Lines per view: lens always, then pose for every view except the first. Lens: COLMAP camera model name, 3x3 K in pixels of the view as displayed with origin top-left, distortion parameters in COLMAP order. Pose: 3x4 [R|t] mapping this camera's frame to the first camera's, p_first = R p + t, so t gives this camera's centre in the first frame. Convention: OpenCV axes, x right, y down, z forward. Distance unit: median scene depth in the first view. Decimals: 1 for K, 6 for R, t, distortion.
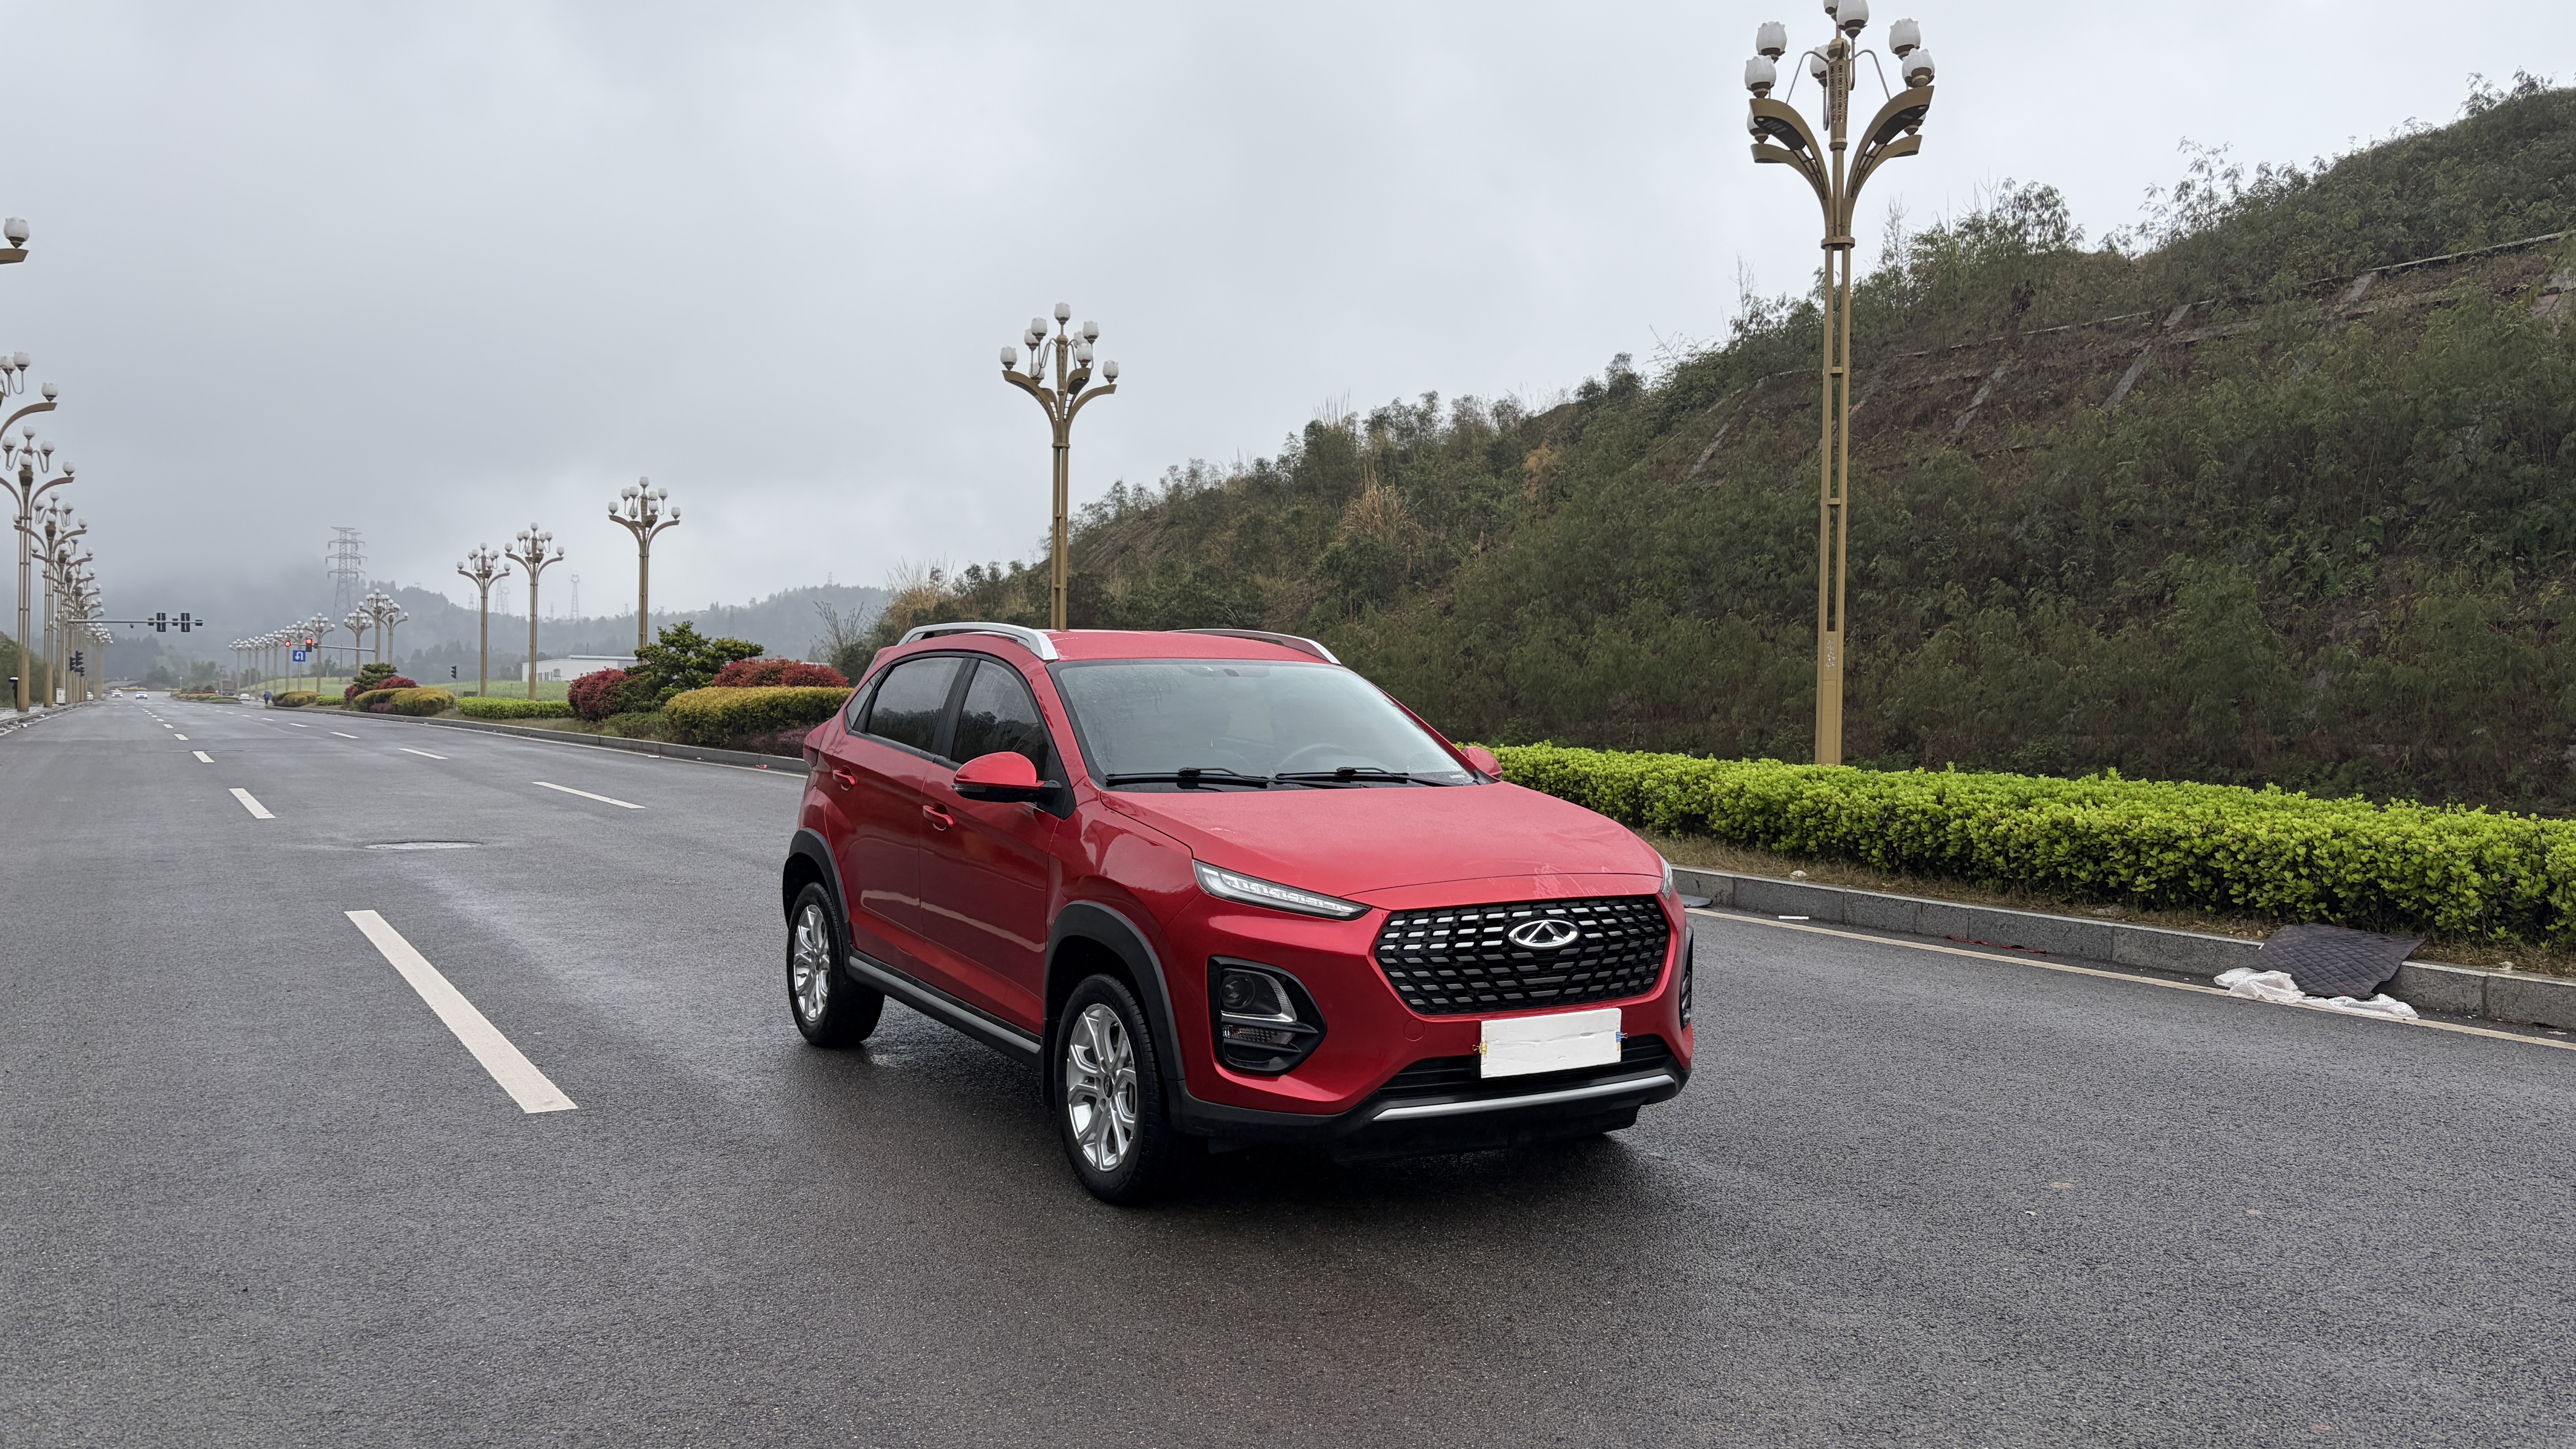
lens RADIAL K [[1962.1, 0, 1287.5], [0, 1962.1, 781.7], [0, 0, 1]] dist [0.040267, -0.049635]
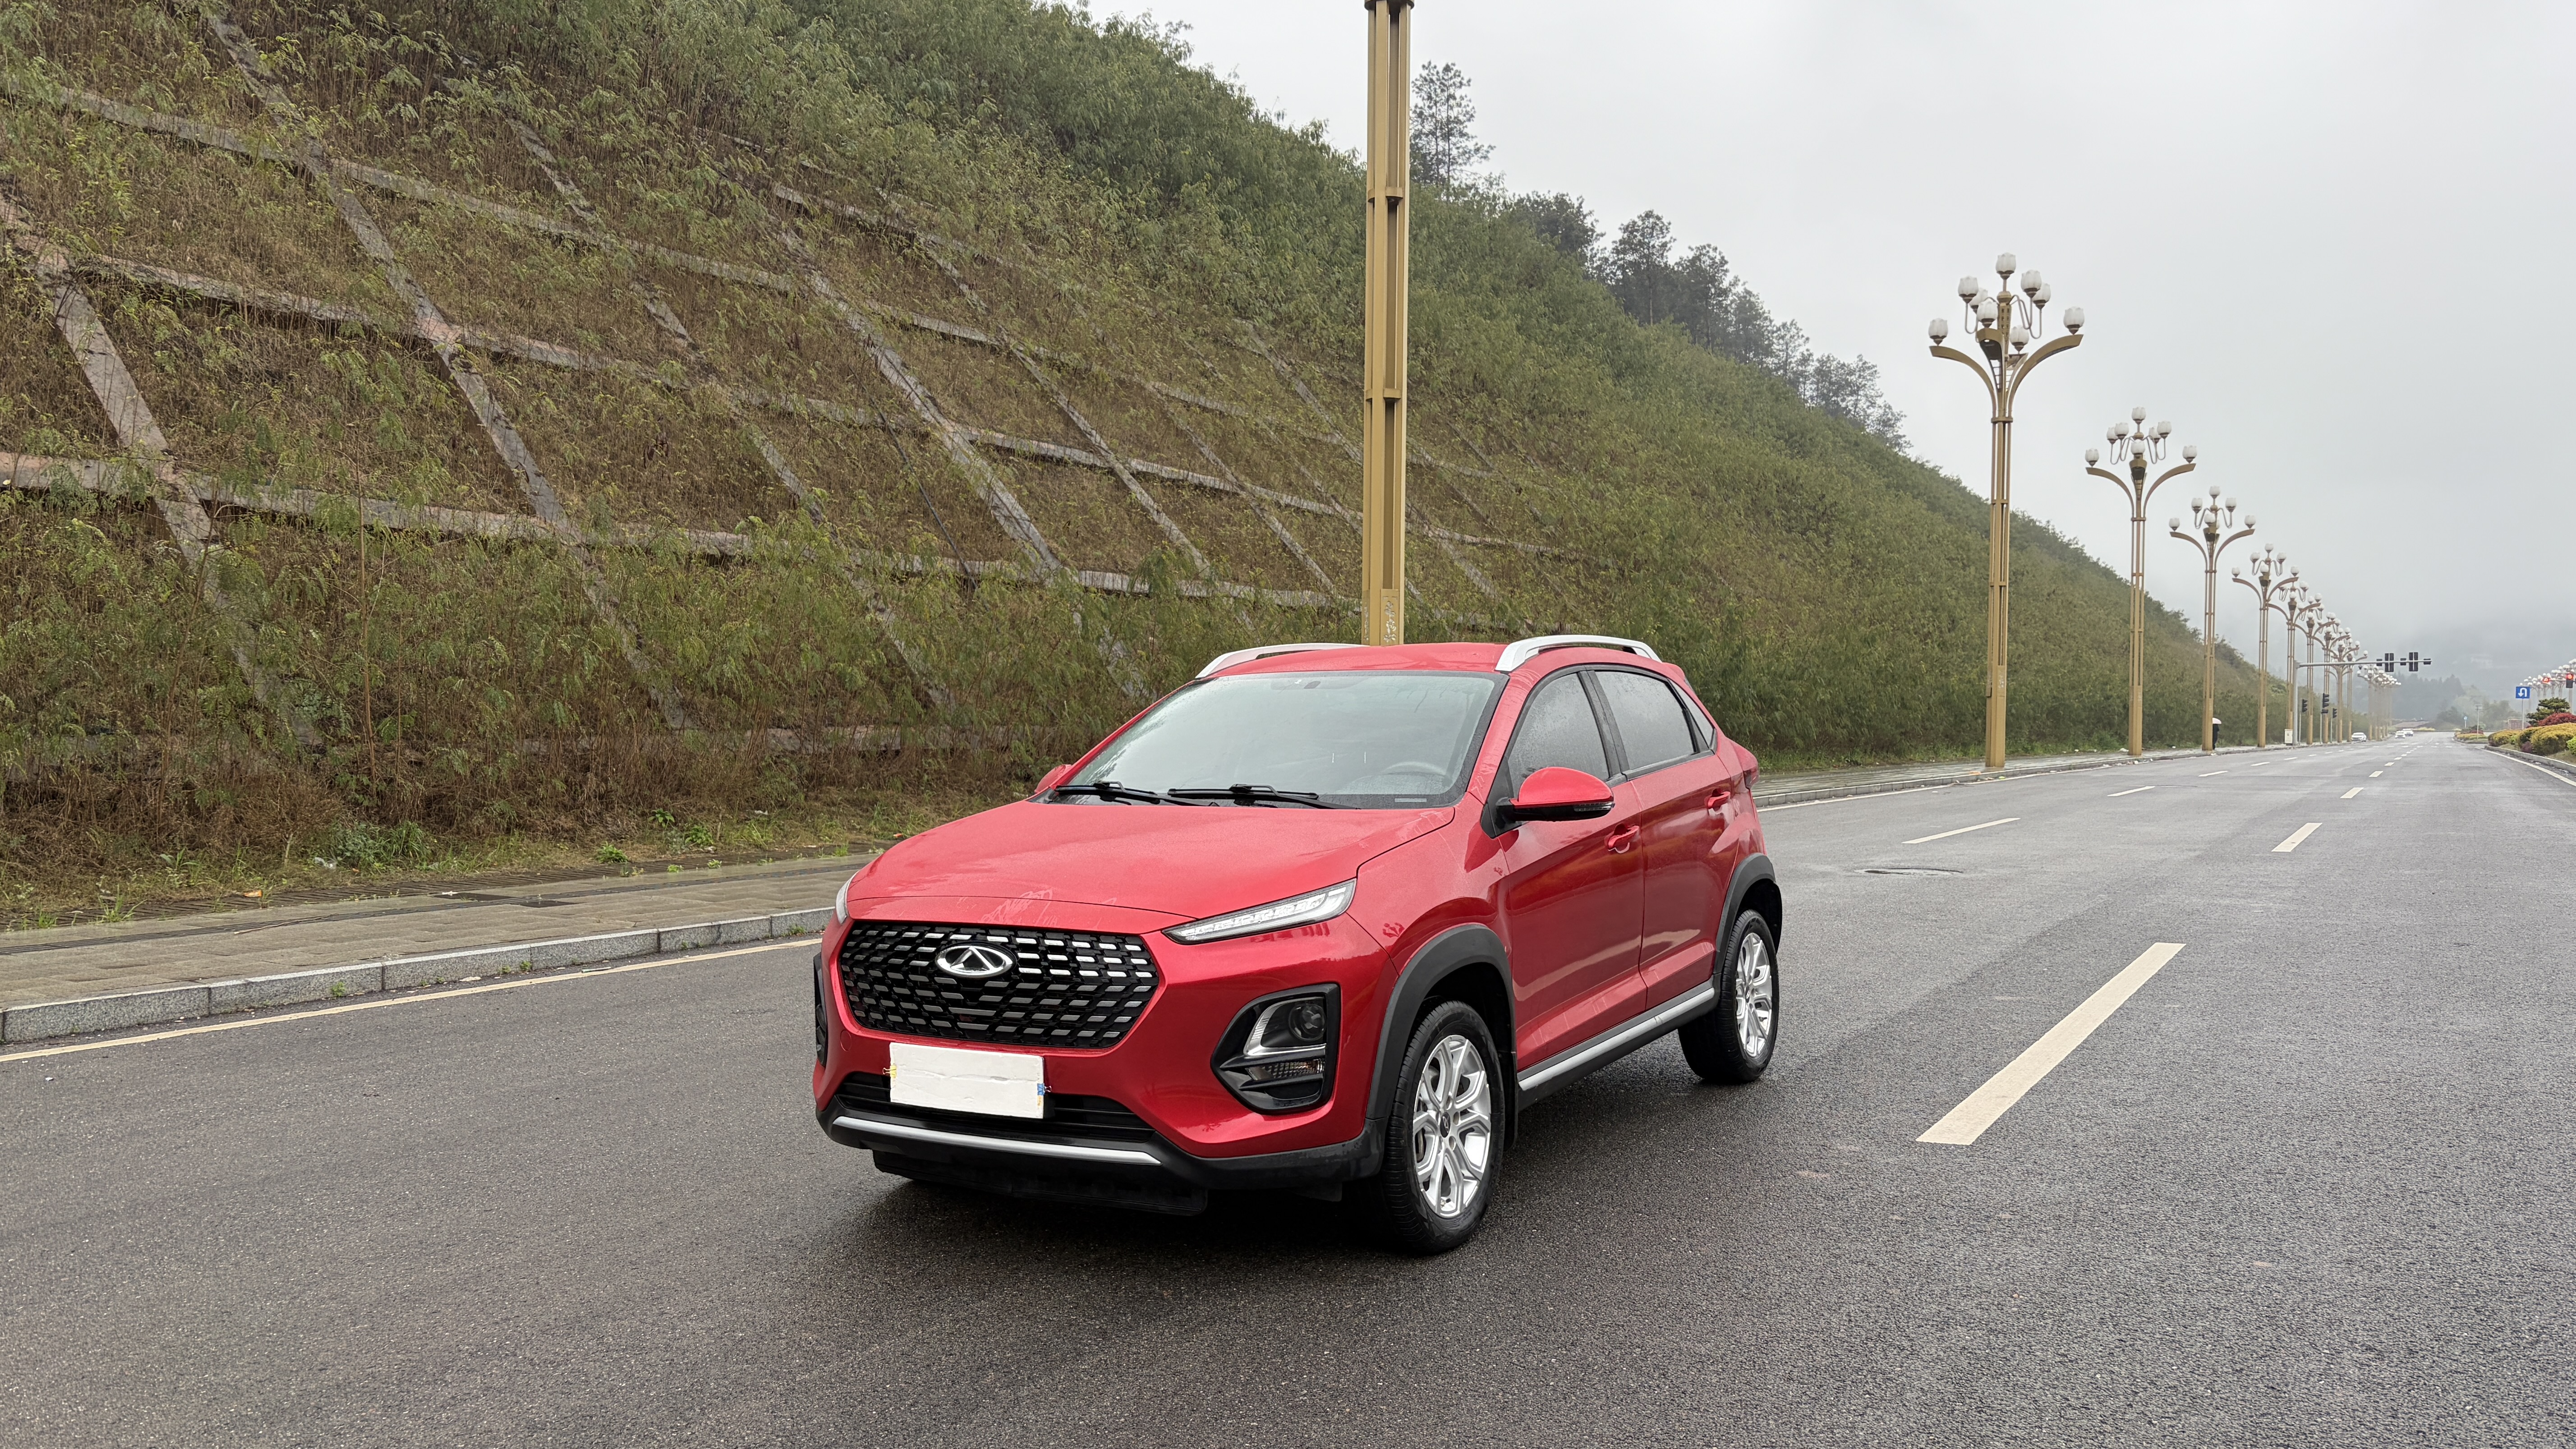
lens RADIAL K [[1962.1, 0, 1269.8], [0, 1962.1, 739.2], [0, 0, 1]] dist [0.040267, -0.049635]
pose [[0.462868, -0.007360, -0.886397, 0.110436], [-0.030441, 0.999244, -0.024193, -0.000899], [0.885905, 0.038181, 0.462294, 0.075793]]
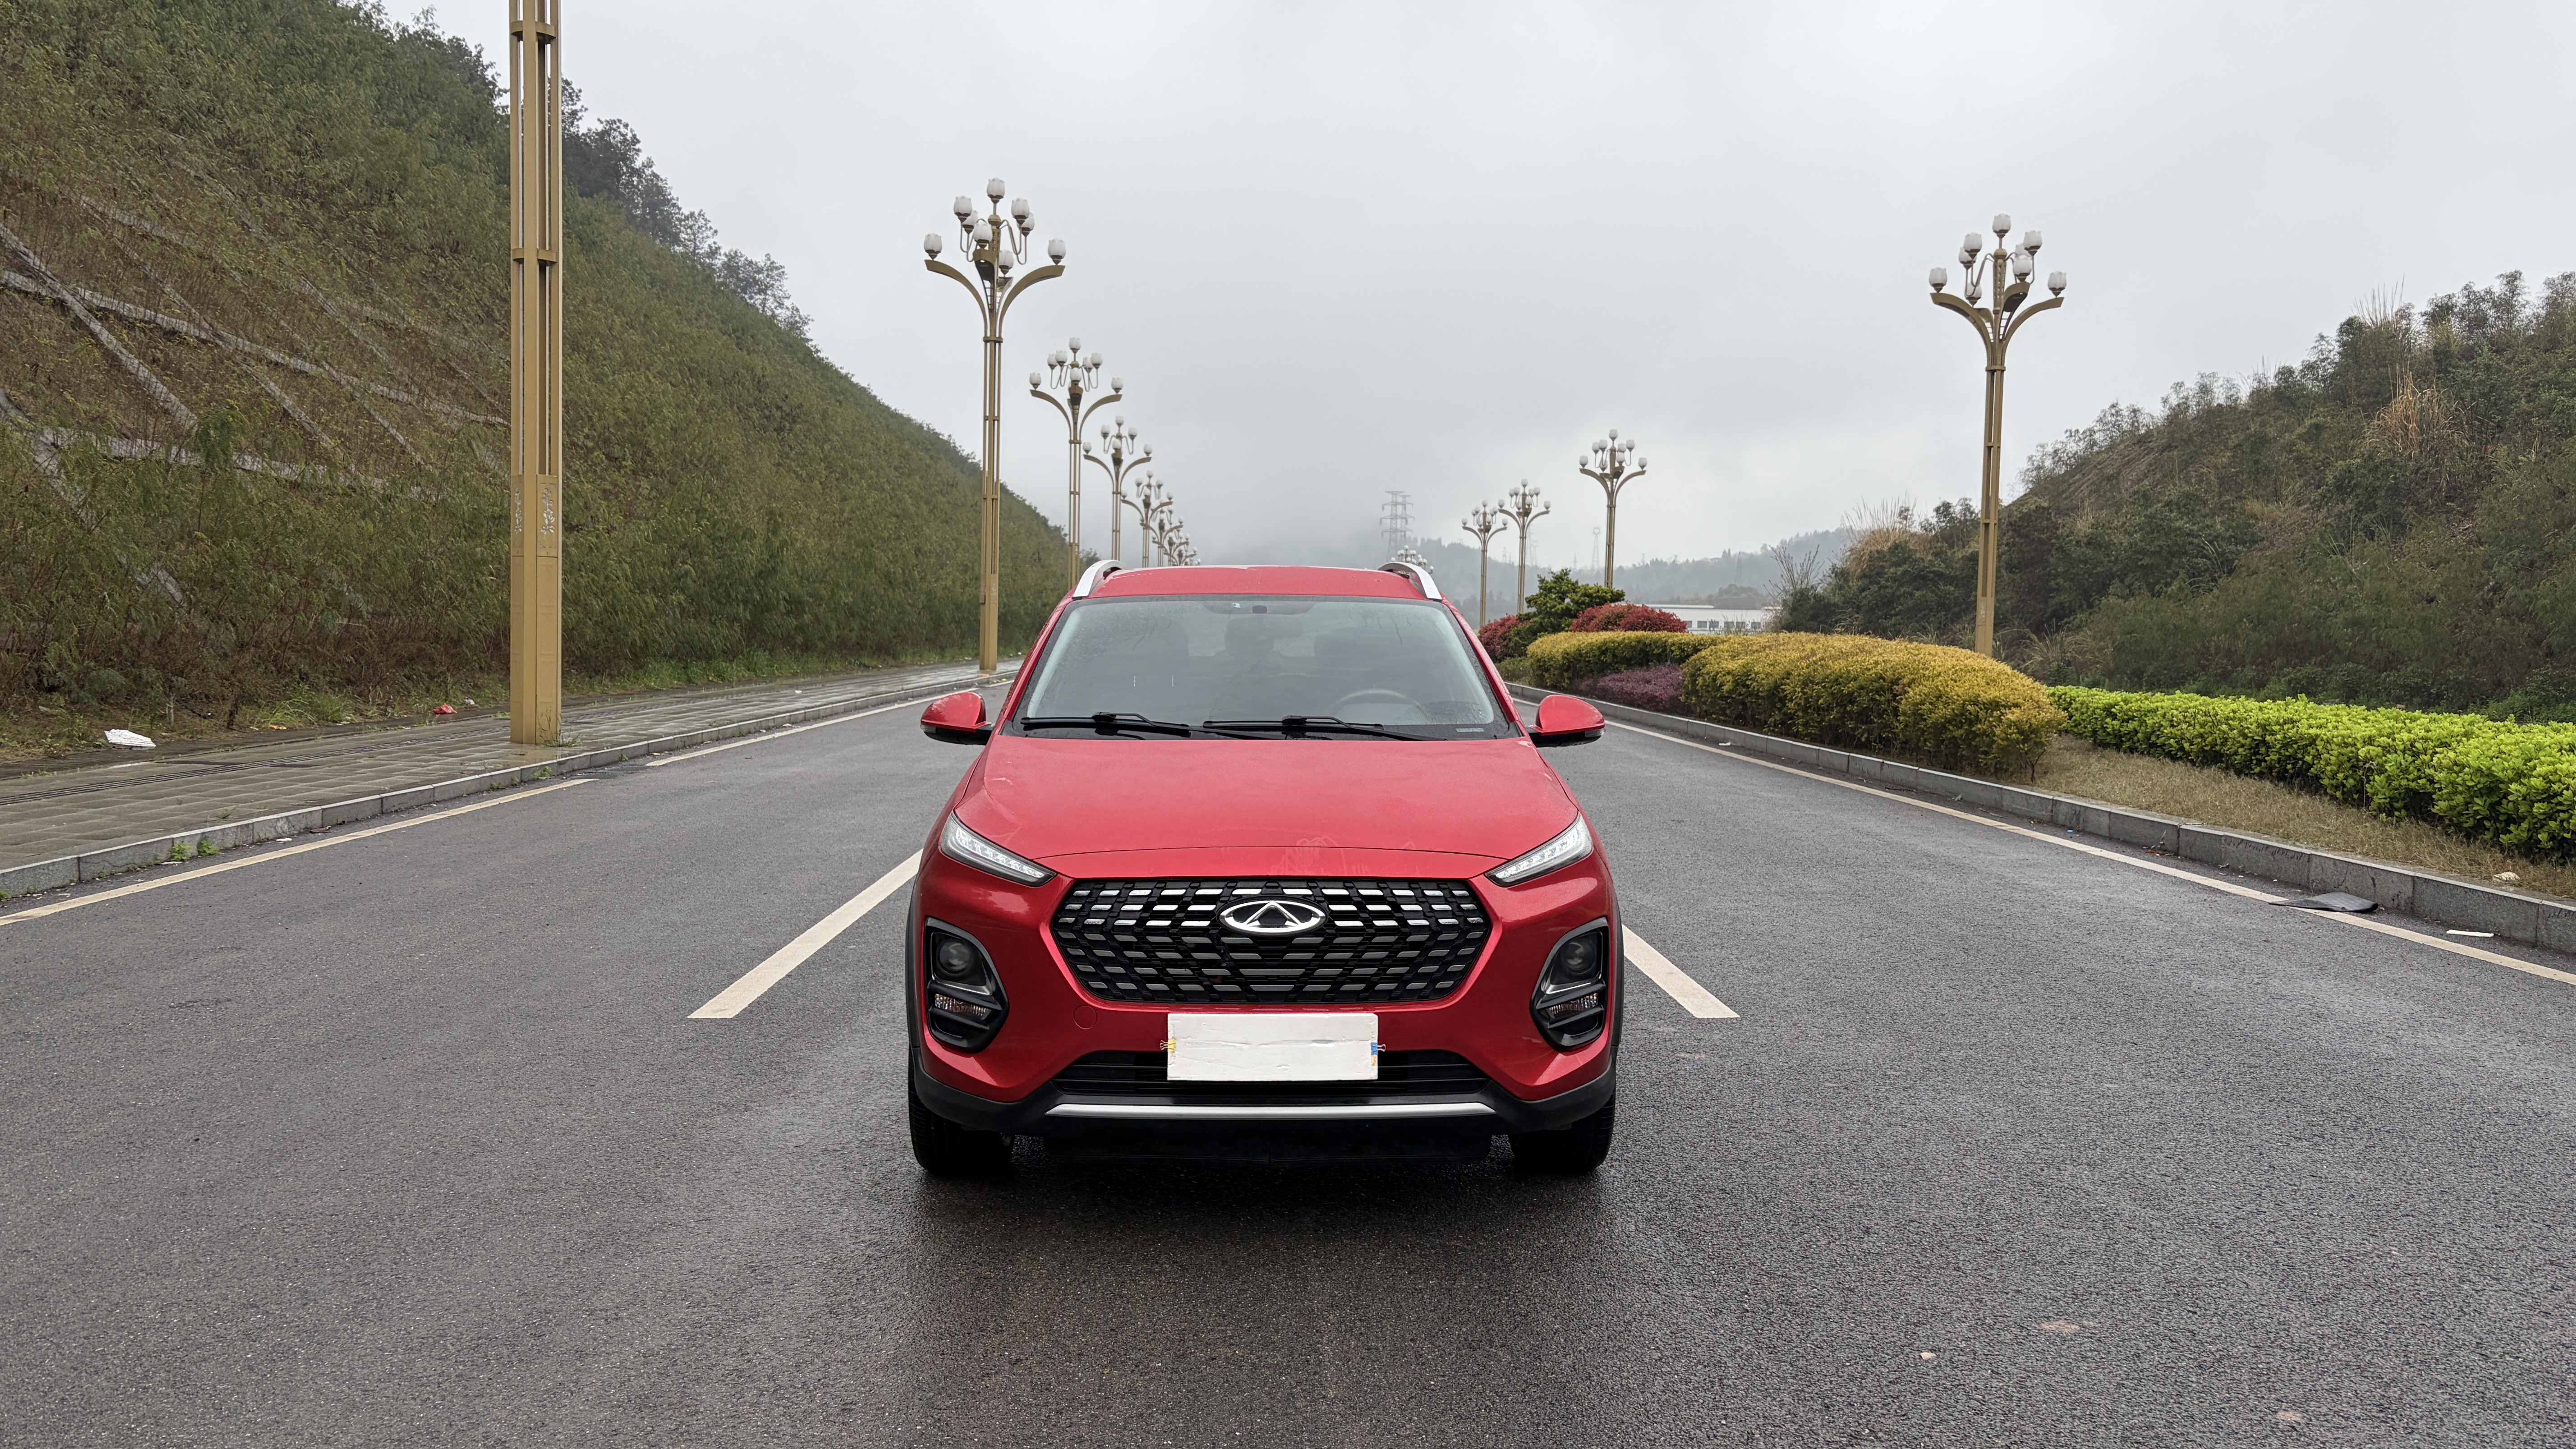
lens RADIAL K [[1962.1, 0, 1275.0], [0, 1962.1, 749.0], [0, 0, 1]] dist [0.040267, -0.049635]
pose [[0.865648, 0.027774, -0.499881, 0.059859], [-0.022439, 0.999609, 0.016681, -0.000889], [0.500149, -0.003223, 0.865933, 0.030173]]
